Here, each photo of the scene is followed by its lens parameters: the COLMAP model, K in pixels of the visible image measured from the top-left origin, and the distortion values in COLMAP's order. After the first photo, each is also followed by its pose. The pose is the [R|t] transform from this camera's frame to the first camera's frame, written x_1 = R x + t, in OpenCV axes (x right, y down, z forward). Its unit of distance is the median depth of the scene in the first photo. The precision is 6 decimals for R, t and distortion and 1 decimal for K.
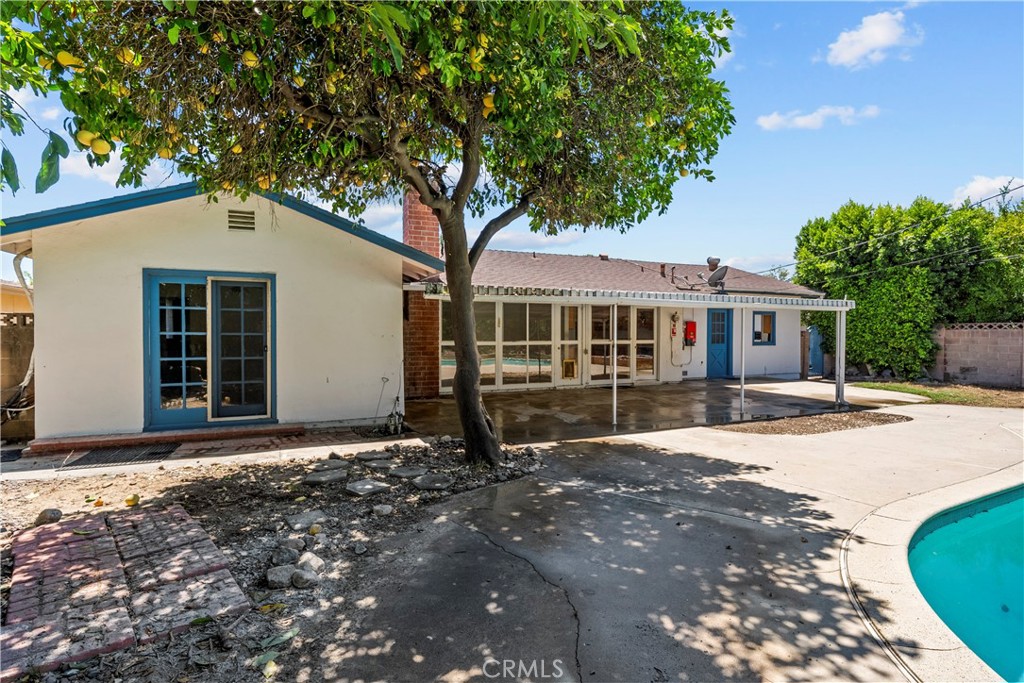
lens RADIAL K [[503.0, 0, 512.0], [0, 503.0, 341.5], [0, 0, 1]] dist [-0.000579, -0.000047]
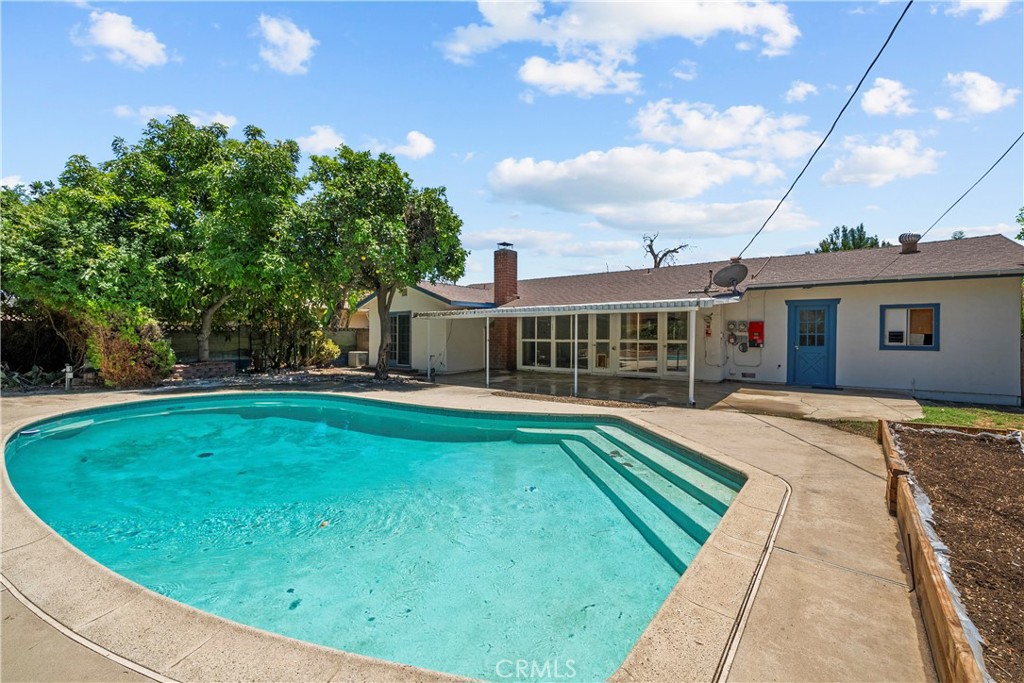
lens RADIAL K [[455.3, 0, 512.0], [0, 455.3, 341.5], [0, 0, 1]] dist [-0.011524, -0.000408]
pose [[0.460267, 0.016710, -0.887623, 1.052468], [-0.010374, 0.999856, 0.013443, -0.009872], [0.887720, 0.003021, 0.460374, 0.223599]]
